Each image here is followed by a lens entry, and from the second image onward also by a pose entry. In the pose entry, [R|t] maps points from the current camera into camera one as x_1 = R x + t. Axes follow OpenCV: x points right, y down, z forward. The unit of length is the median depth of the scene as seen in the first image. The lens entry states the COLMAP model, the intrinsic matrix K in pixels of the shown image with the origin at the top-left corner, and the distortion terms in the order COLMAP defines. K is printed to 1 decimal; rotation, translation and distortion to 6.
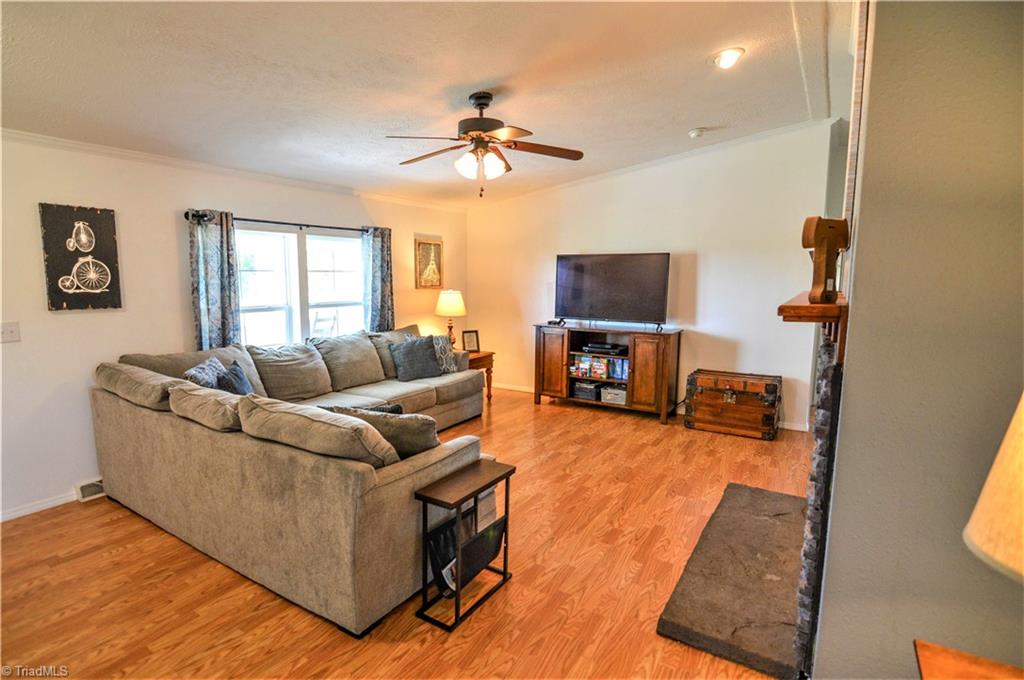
lens RADIAL K [[513.0, 0, 512.0], [0, 513.0, 340.0], [0, 0, 1]] dist [-0.001307, -0.016989]
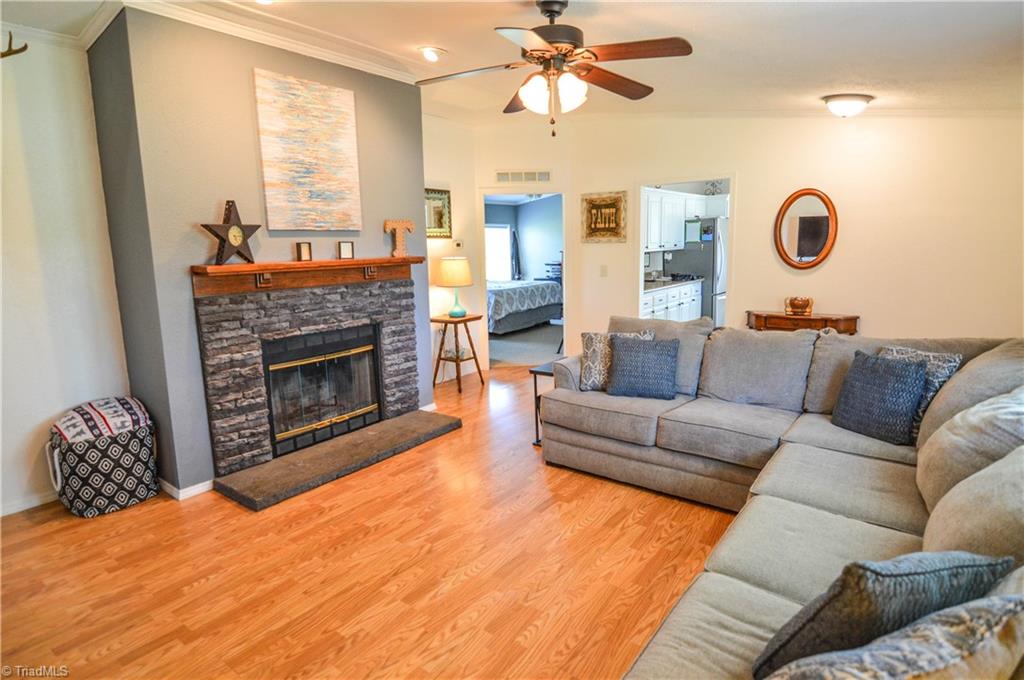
lens RADIAL K [[572.1, 0, 509.8], [0, 572.1, 329.1], [0, 0, 1]] dist [0.020456, 0.000049]
pose [[-0.995000, 0.008427, 0.099520, -0.075736], [0.035609, 0.960884, 0.274651, -0.213460], [-0.093312, 0.276822, -0.956380, 1.643034]]
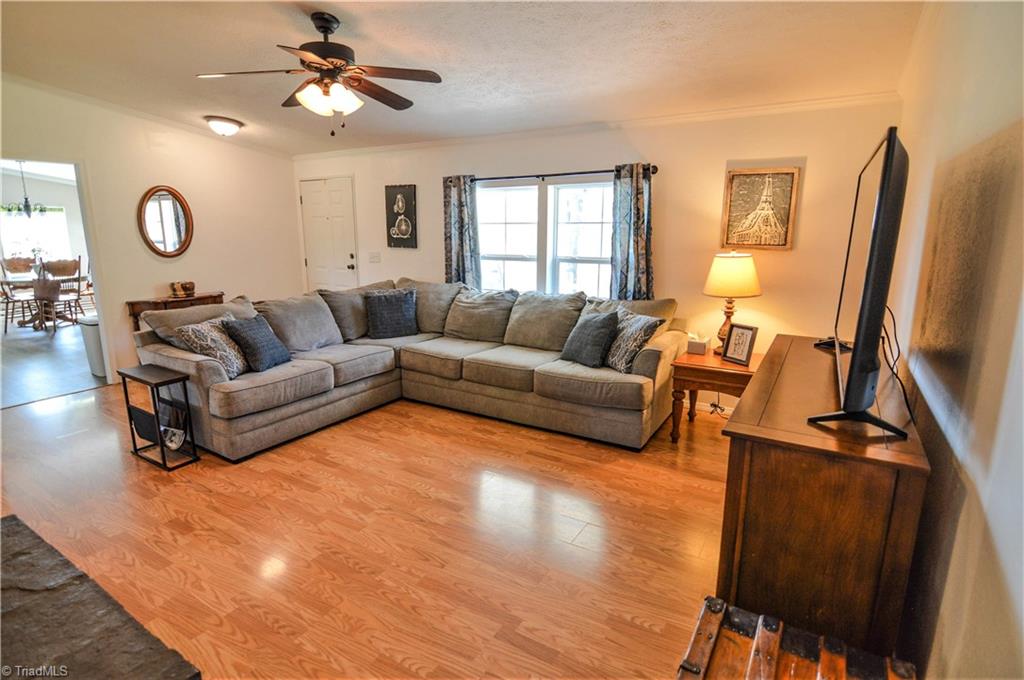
lens RADIAL K [[513.0, 0, 512.0], [0, 513.0, 340.0], [0, 0, 1]] dist [-0.001307, -0.016989]
pose [[0.008781, 0.215908, -0.976374, 0.757294], [-0.124343, 0.969069, 0.213175, -0.146006], [0.992200, 0.119533, 0.035356, 1.142307]]
